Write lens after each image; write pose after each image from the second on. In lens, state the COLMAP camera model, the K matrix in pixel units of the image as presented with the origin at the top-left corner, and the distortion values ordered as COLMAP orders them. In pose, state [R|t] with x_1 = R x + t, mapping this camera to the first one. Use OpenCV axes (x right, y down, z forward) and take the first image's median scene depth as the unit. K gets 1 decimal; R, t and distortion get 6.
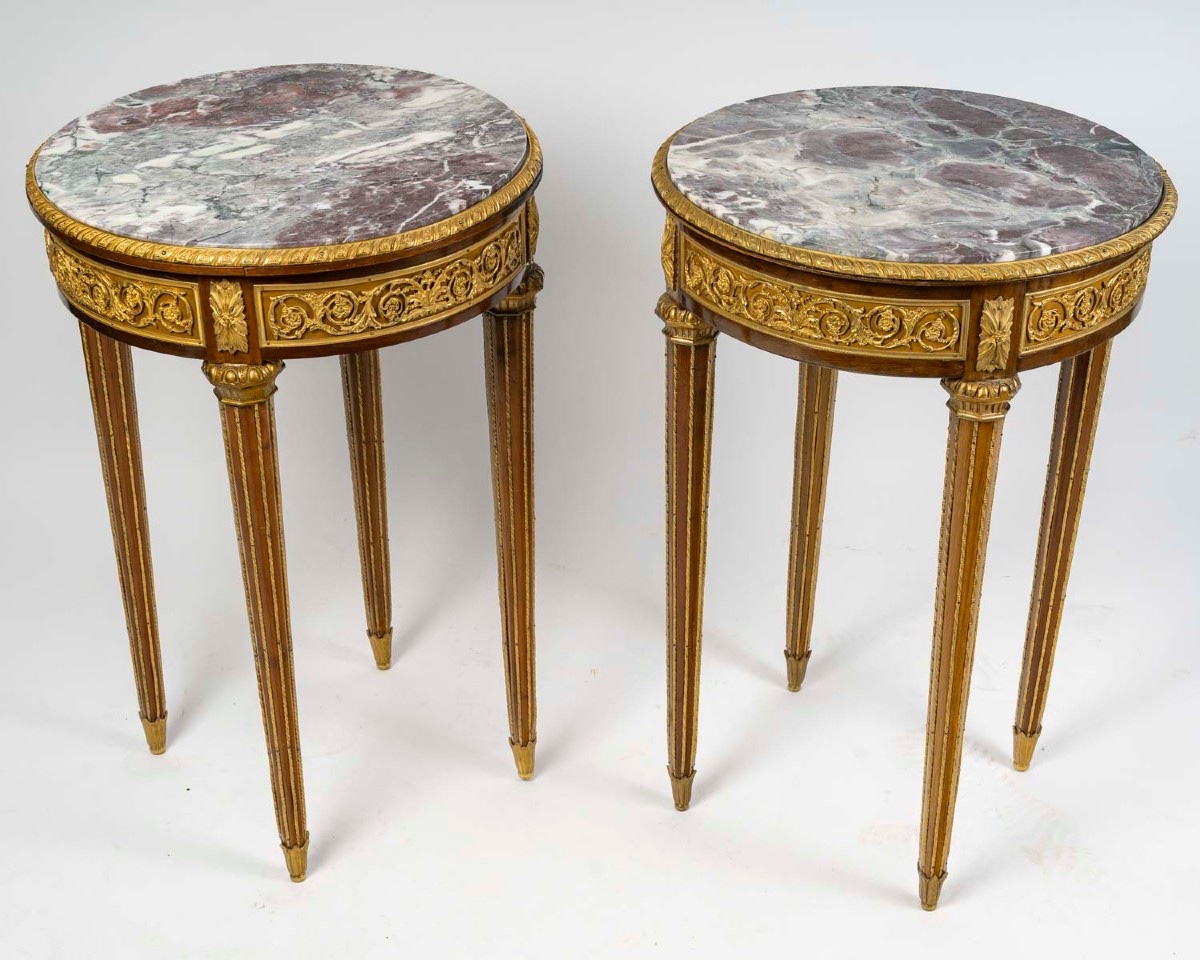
lens RADIAL K [[1785.3, 0, 600.0], [0, 1785.3, 480.0], [0, 0, 1]] dist [-0.005746, -0.018942]
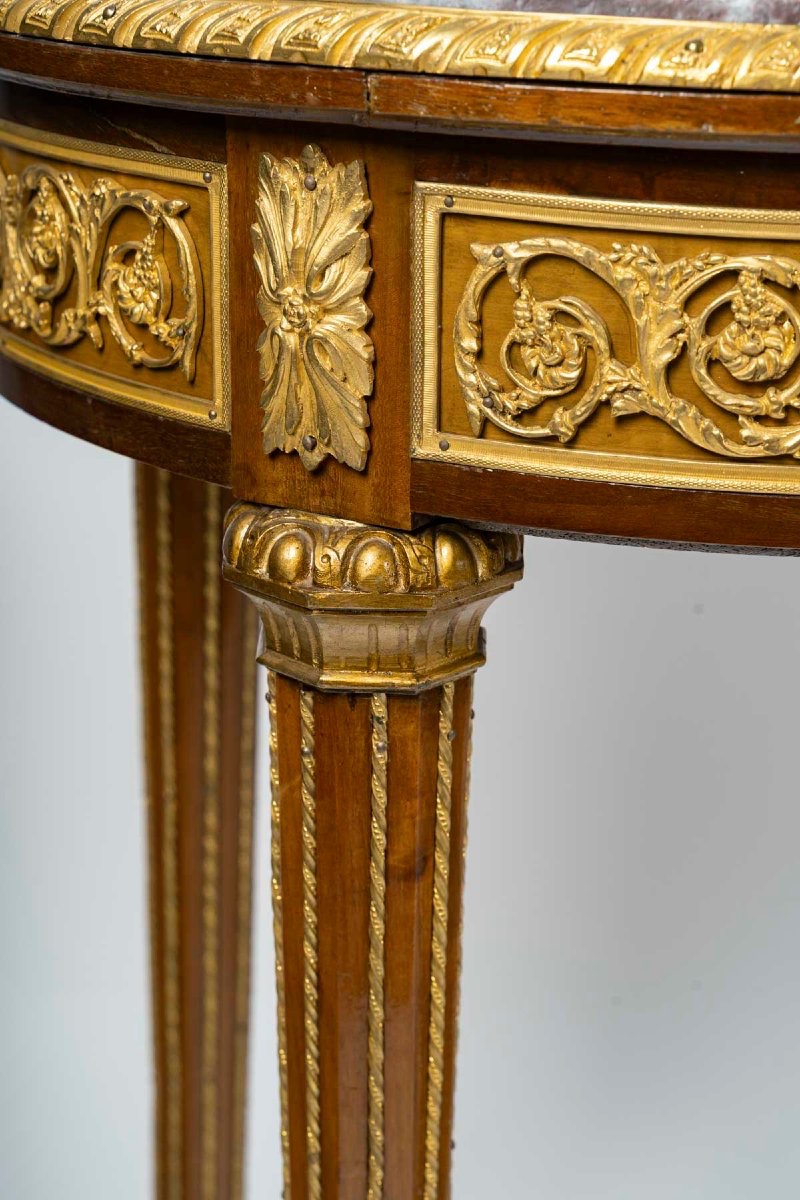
lens RADIAL K [[2307.6, 0, 400.0], [0, 2307.6, 600.0], [0, 0, 1]] dist [0.047331, -0.331941]
pose [[0.893294, 0.155084, -0.421870, -0.050655], [-0.238804, 0.958915, -0.153152, -0.005209], [0.380786, 0.237554, 0.893628, 0.686356]]
